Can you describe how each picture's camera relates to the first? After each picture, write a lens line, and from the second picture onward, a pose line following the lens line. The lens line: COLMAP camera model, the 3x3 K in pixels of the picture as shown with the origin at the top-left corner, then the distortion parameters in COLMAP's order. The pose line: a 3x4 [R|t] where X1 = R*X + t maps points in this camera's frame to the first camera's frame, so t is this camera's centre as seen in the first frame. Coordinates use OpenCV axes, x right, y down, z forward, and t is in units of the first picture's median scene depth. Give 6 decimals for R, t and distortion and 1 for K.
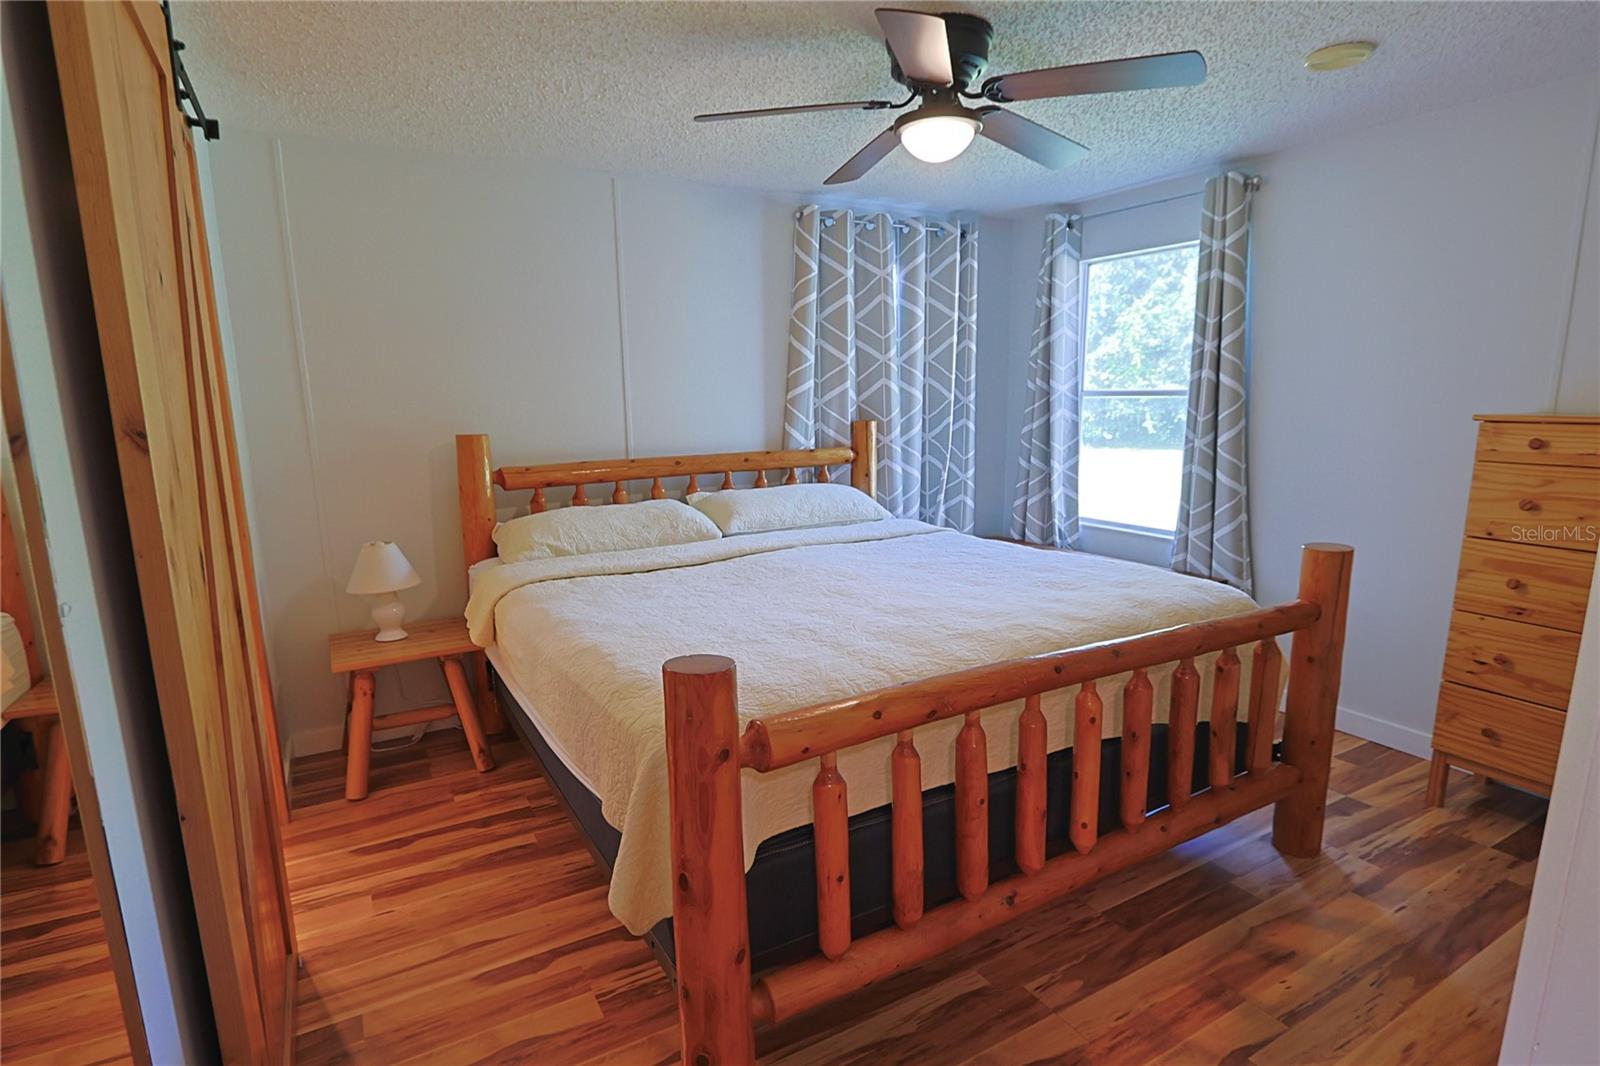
lens RADIAL K [[814.5, 0, 801.6], [0, 814.5, 540.9], [0, 0, 1]] dist [-0.020969, 0.003614]
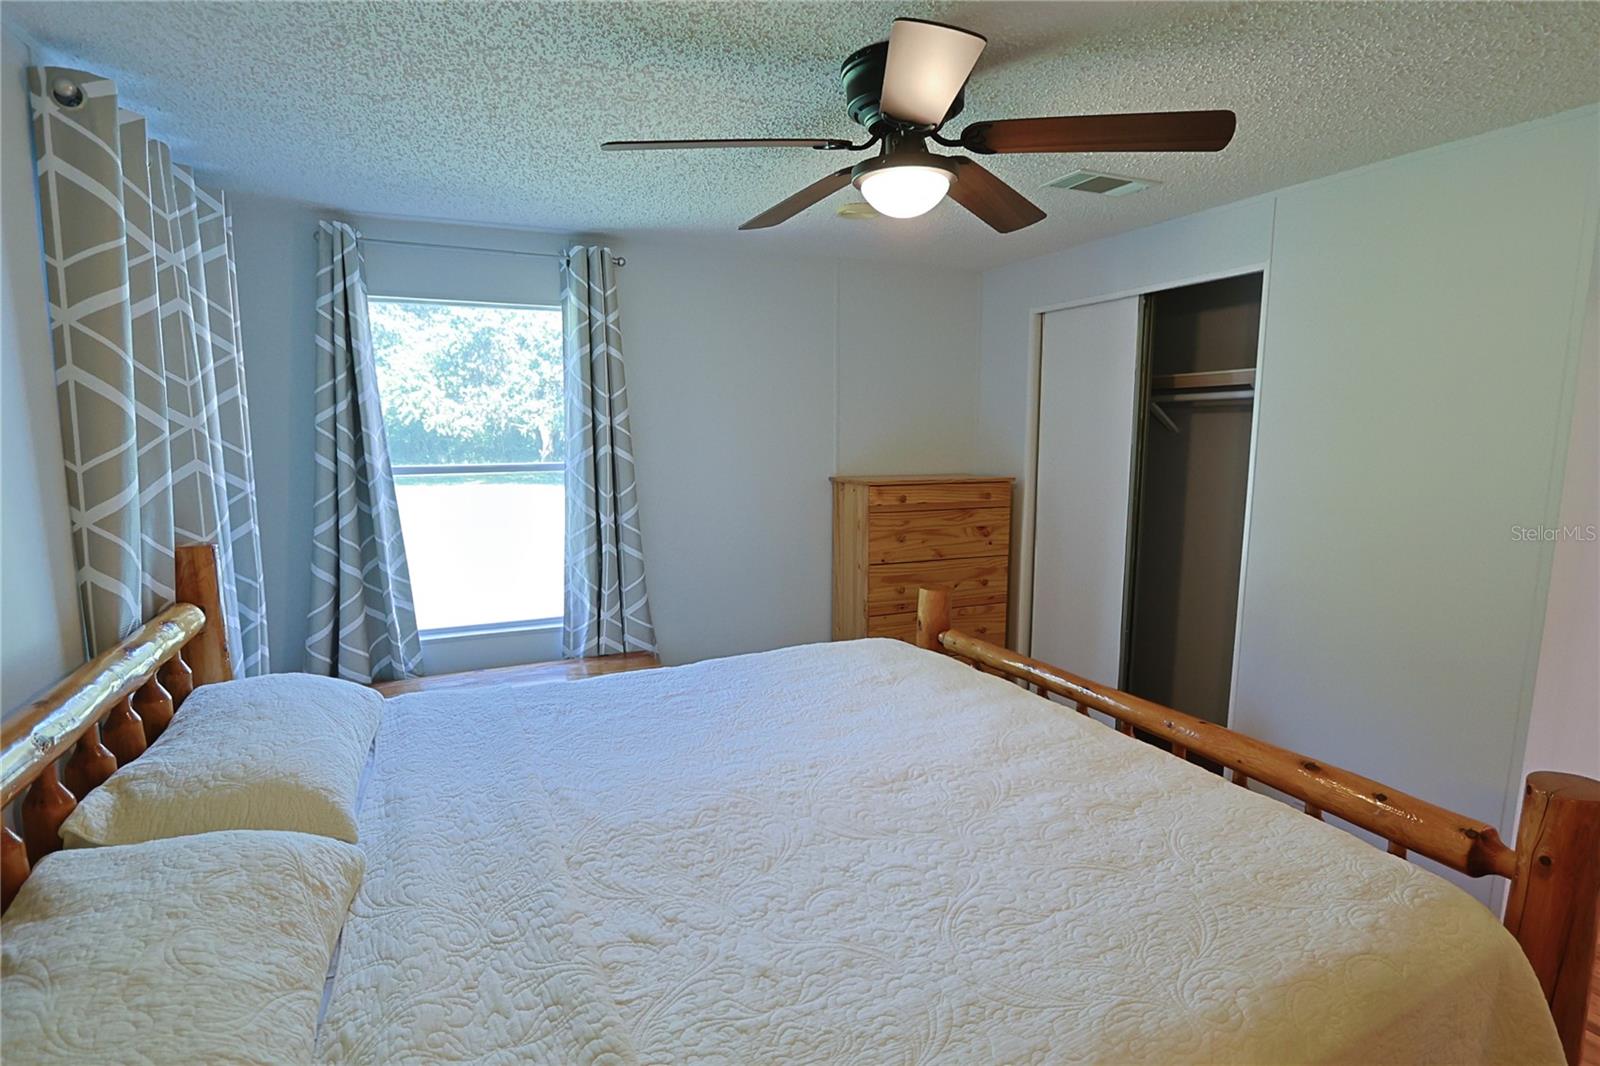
lens RADIAL K [[814.5, 0, 801.6], [0, 814.5, 540.9], [0, 0, 1]] dist [-0.020969, 0.003614]
pose [[0.105301, -0.126333, 0.986383, -0.636382], [0.173351, 0.979043, 0.106887, -0.231888], [-0.979215, 0.159736, 0.124994, 0.959446]]
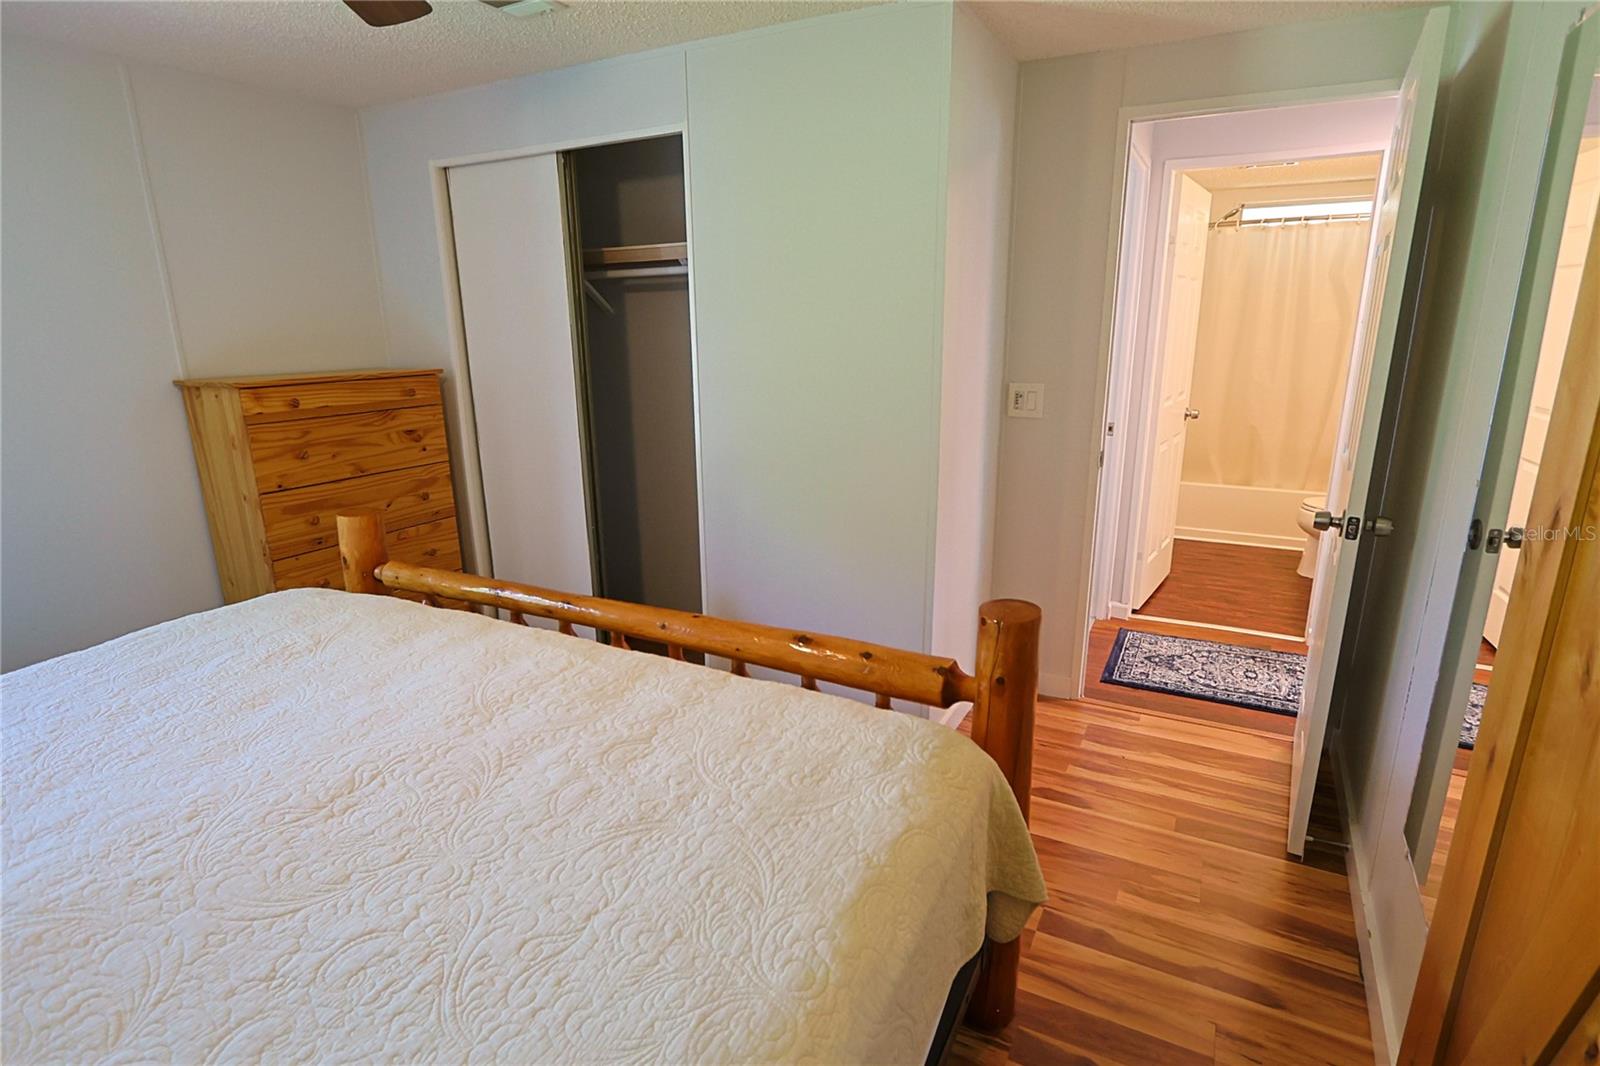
lens RADIAL K [[814.5, 0, 801.6], [0, 814.5, 540.9], [0, 0, 1]] dist [-0.020969, 0.003614]
pose [[-0.533076, -0.207669, 0.820185, -0.485765], [0.161261, 0.926698, 0.339449, -0.206366], [-0.830557, 0.313216, -0.460512, 0.943455]]
